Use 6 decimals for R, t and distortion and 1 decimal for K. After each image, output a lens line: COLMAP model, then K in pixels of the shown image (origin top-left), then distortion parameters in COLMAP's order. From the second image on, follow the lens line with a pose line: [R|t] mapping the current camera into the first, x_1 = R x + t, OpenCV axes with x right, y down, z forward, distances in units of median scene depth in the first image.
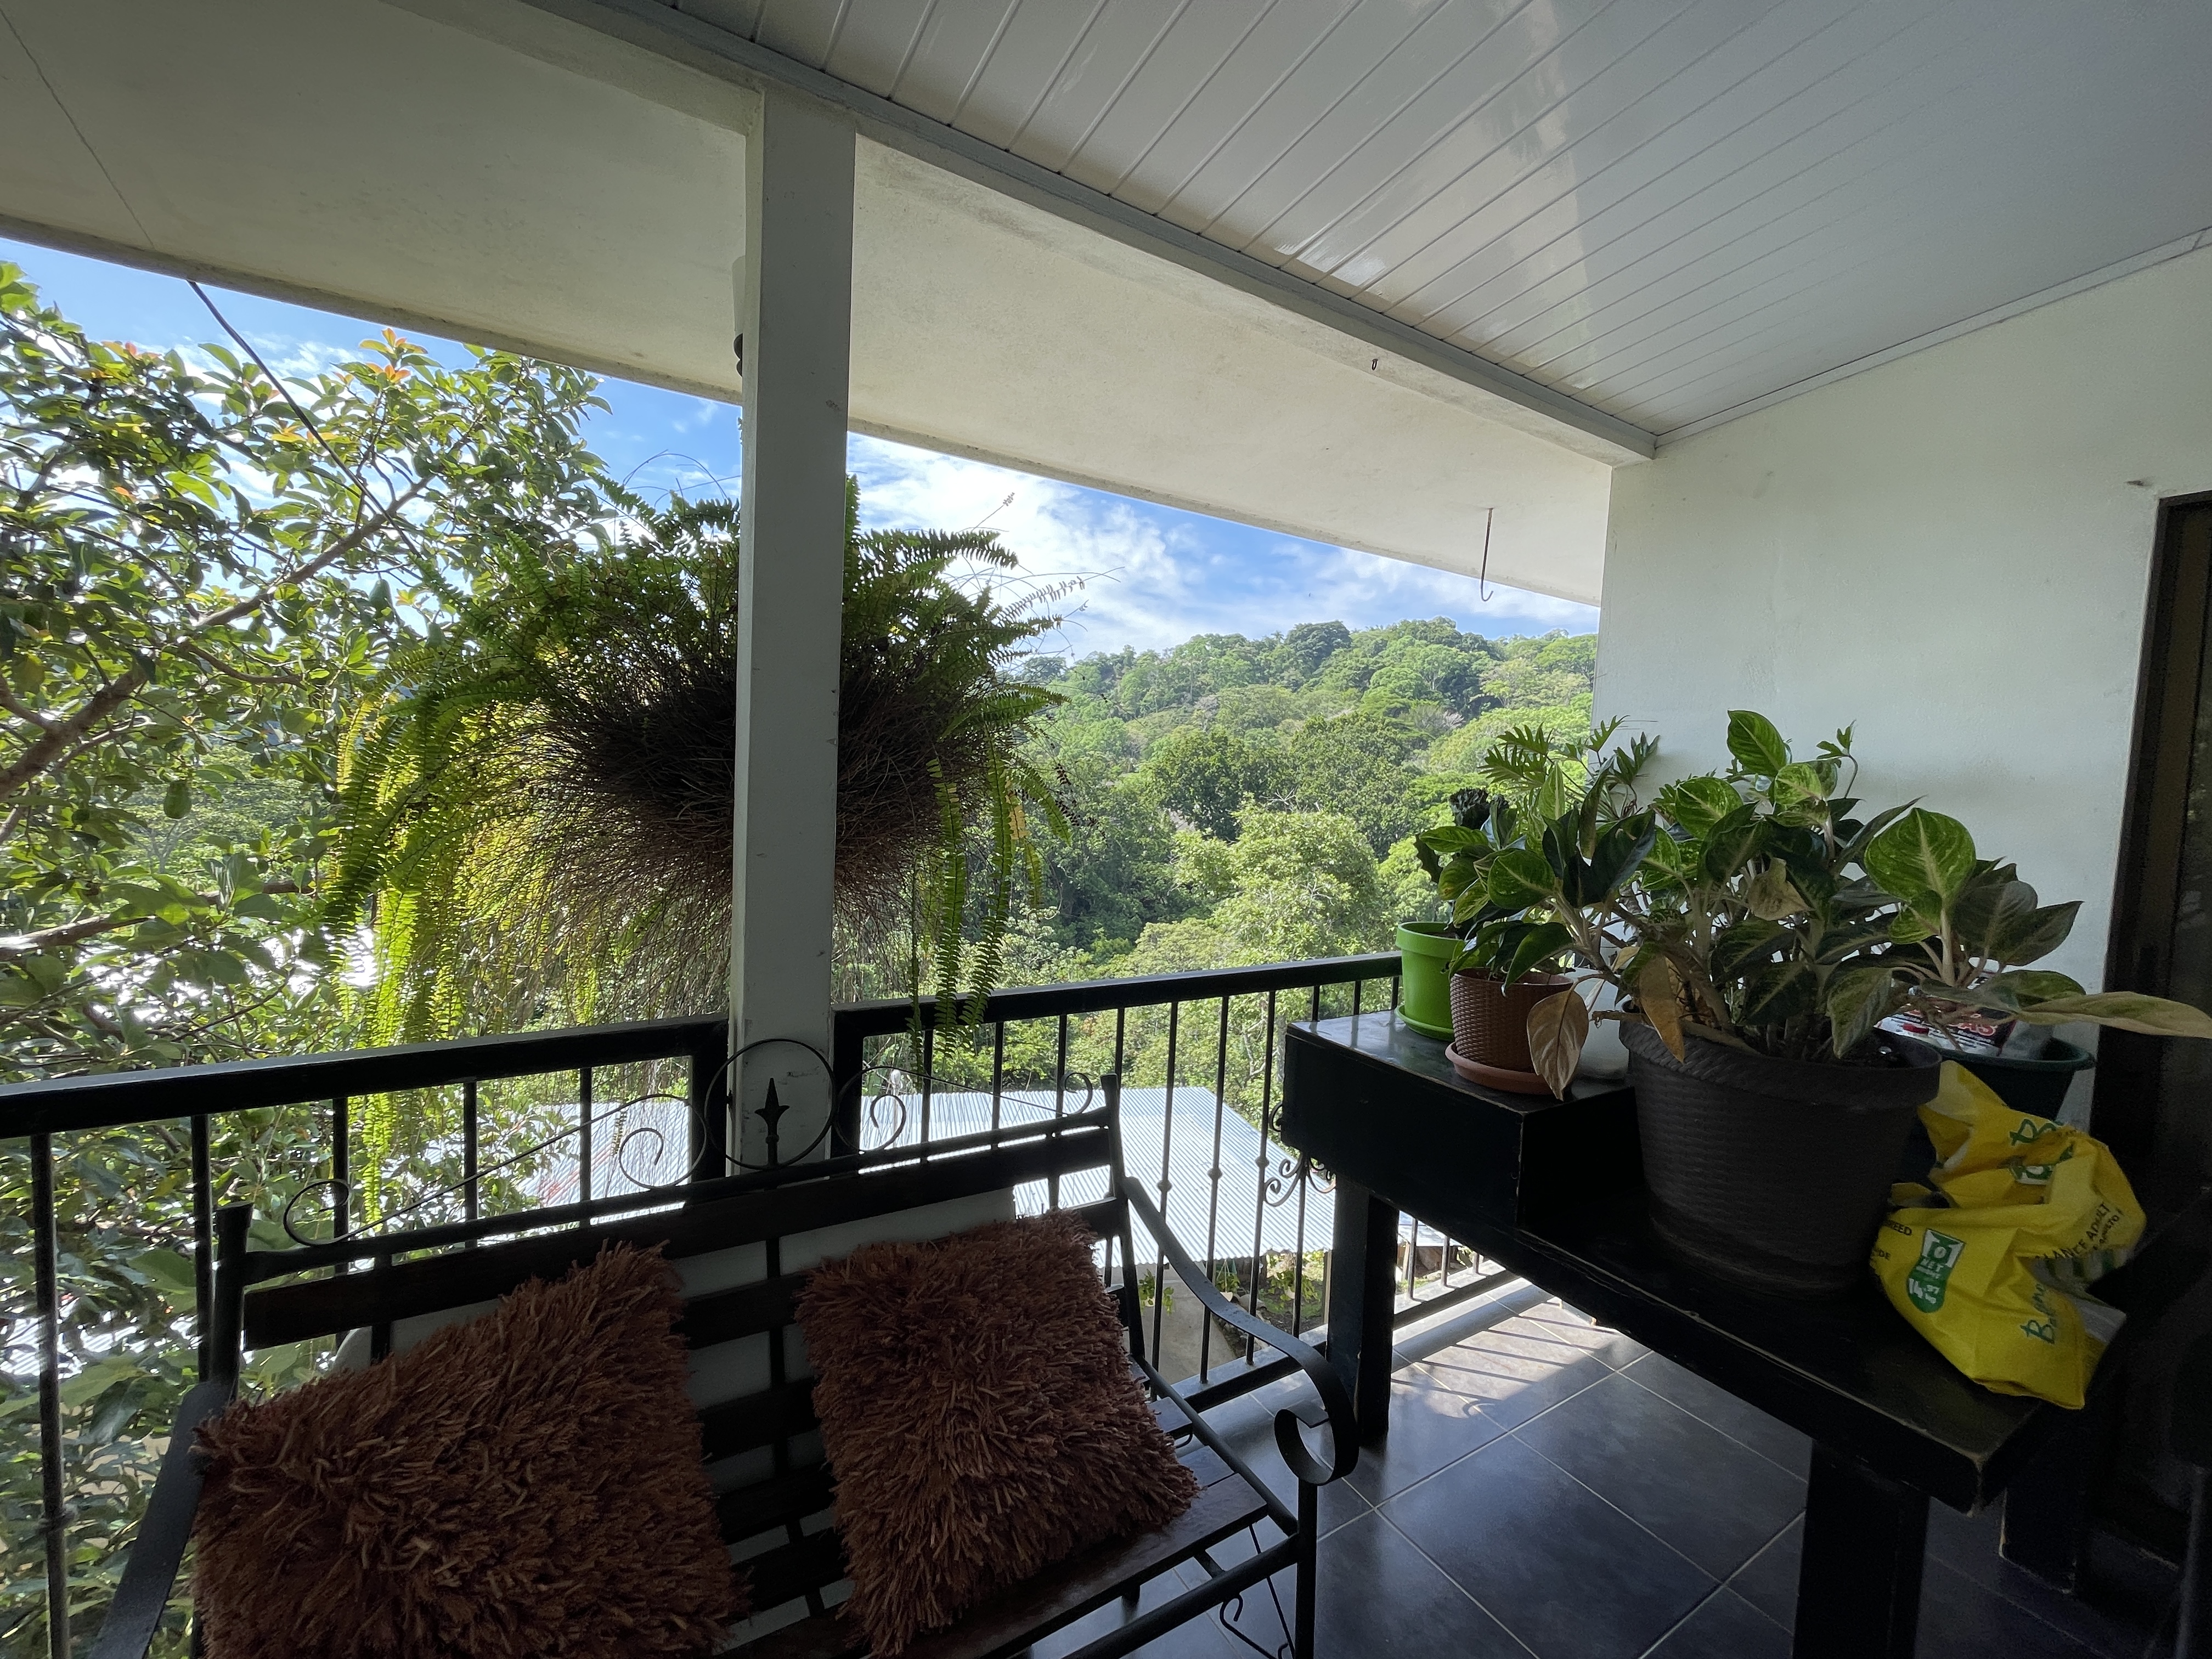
lens RADIAL K [[898.5, 0, 1104.6], [0, 898.5, 823.6], [0, 0, 1]] dist [-0.007612, 0.000003]
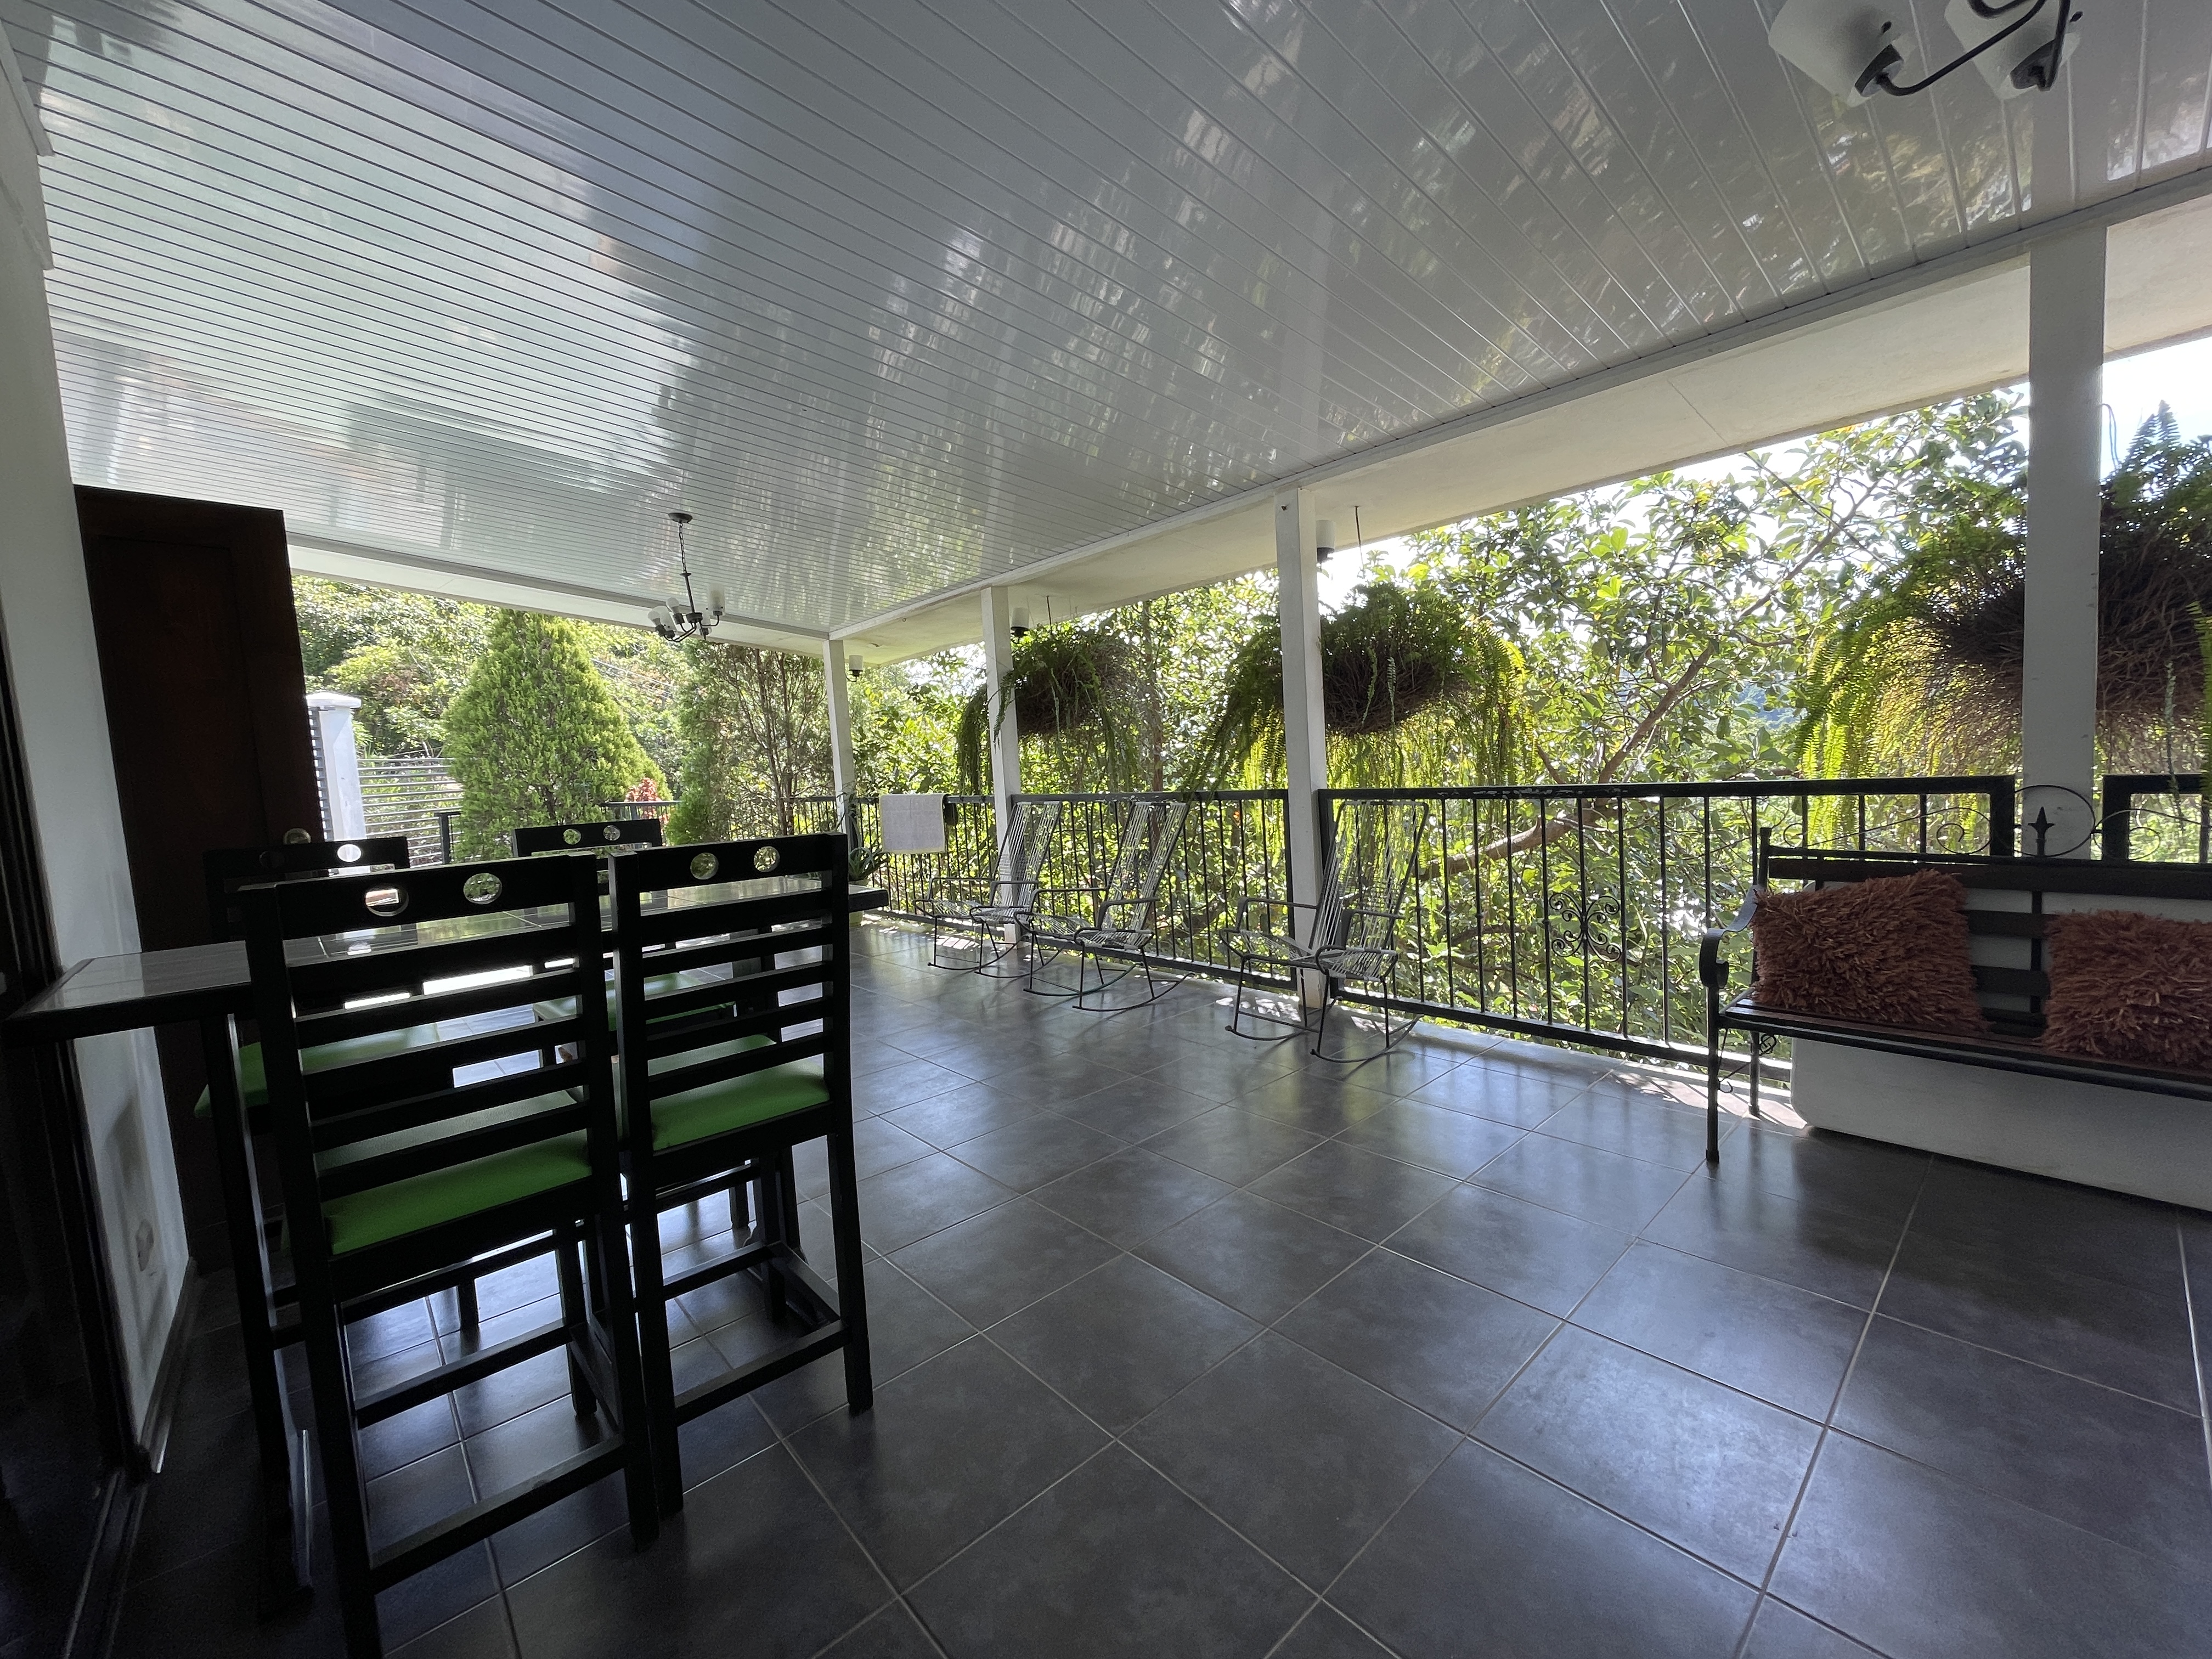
lens RADIAL K [[898.5, 0, 1104.6], [0, 898.5, 823.6], [0, 0, 1]] dist [-0.007612, 0.000003]
pose [[0.179089, 0.021702, -0.983593, 0.559421], [0.011735, 0.999638, 0.024193, 0.140386], [0.983763, -0.015875, 0.178770, -0.613443]]
